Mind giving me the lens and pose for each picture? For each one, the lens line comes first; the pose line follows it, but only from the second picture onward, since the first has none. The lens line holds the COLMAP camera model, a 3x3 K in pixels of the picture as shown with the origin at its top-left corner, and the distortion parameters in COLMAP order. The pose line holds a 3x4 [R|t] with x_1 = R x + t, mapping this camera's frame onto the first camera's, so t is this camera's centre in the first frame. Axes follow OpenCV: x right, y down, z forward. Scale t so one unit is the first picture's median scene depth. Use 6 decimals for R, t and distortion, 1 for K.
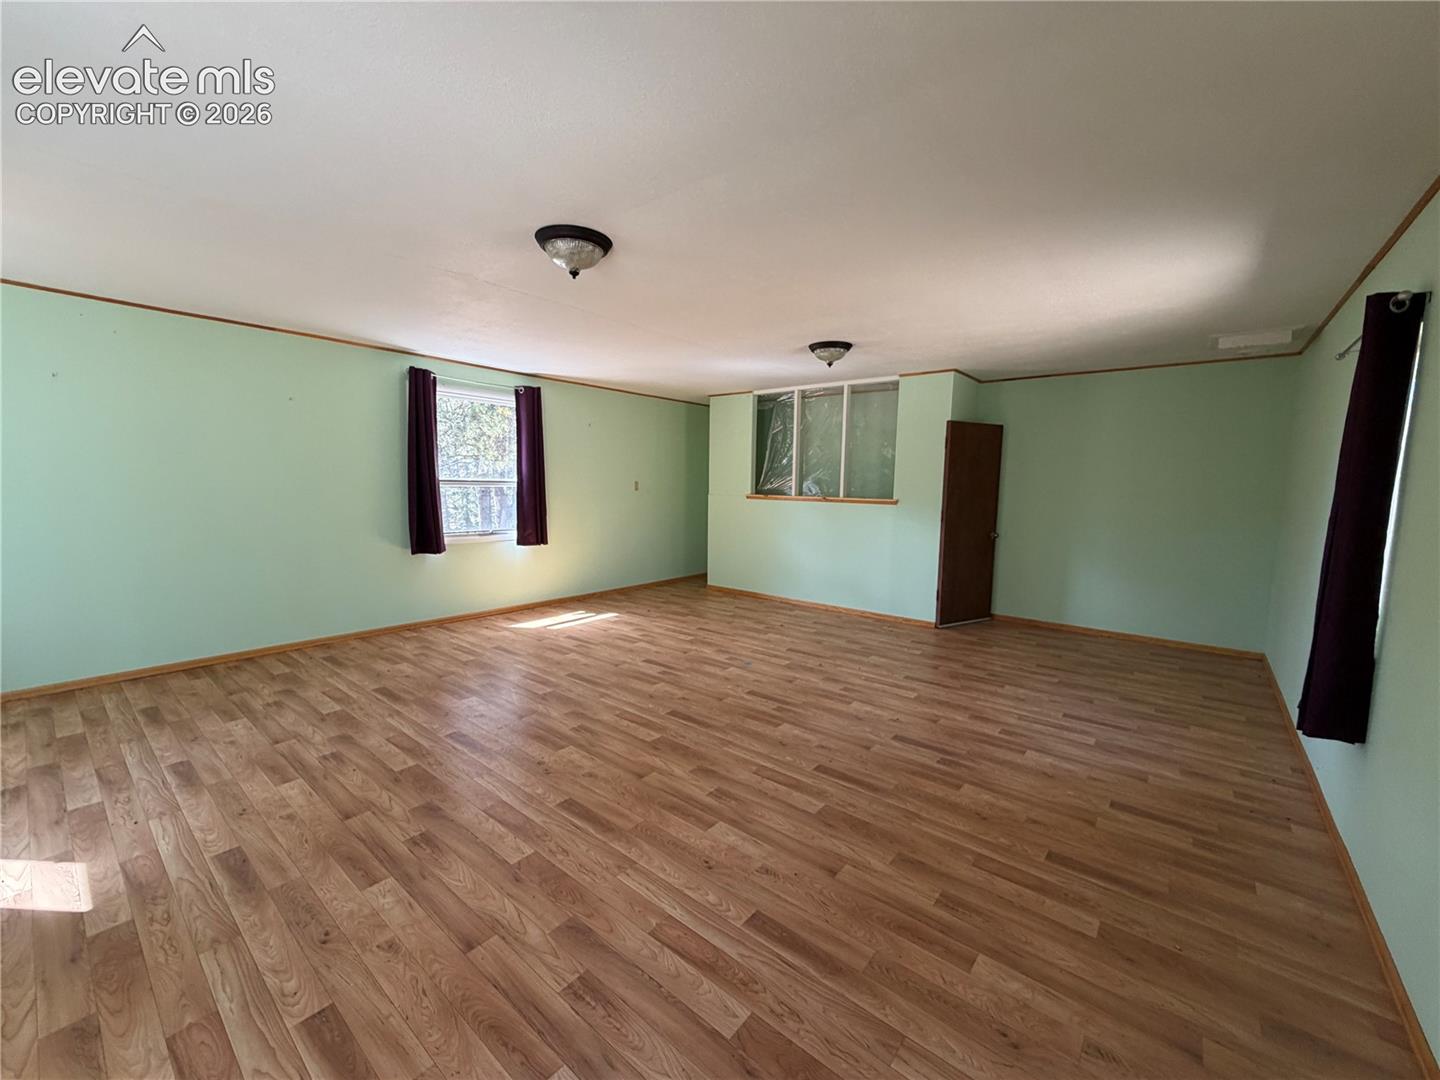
lens RADIAL K [[575.2, 0, 716.8], [0, 575.2, 543.4], [0, 0, 1]] dist [0.001054, -0.000173]
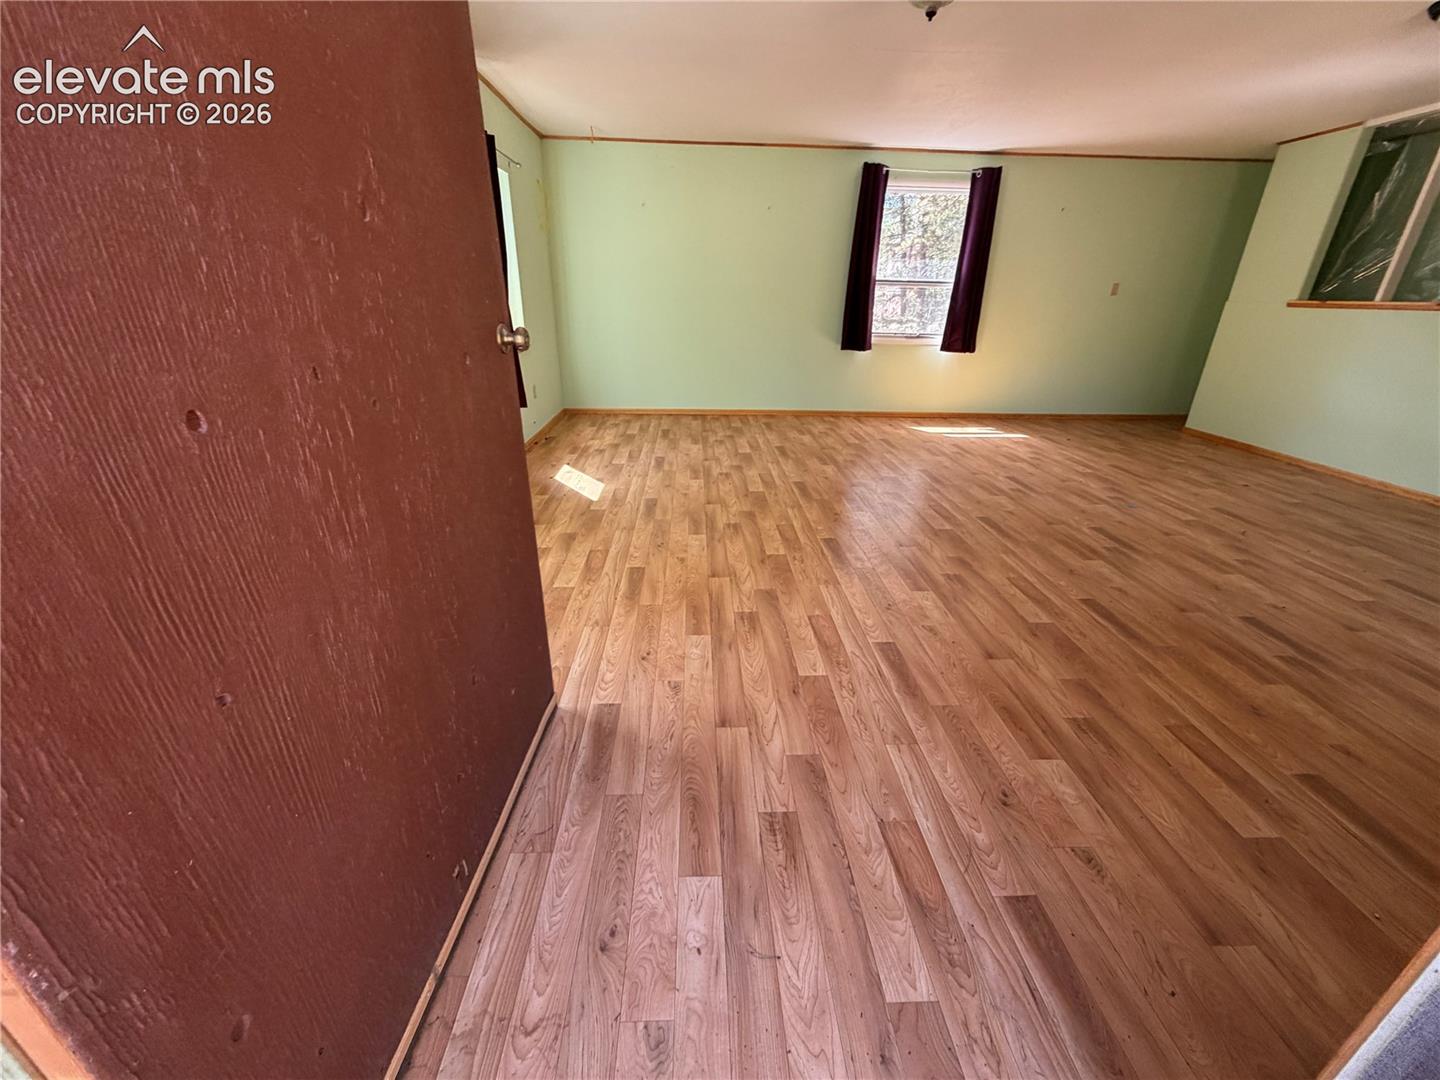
lens RADIAL K [[575.2, 0, 716.8], [0, 575.2, 543.4], [0, 0, 1]] dist [0.001054, -0.000173]
pose [[0.662205, 0.293823, -0.689313, 0.288033], [-0.086537, 0.943747, 0.319144, 0.051946], [0.744309, -0.151687, 0.650380, -0.000951]]
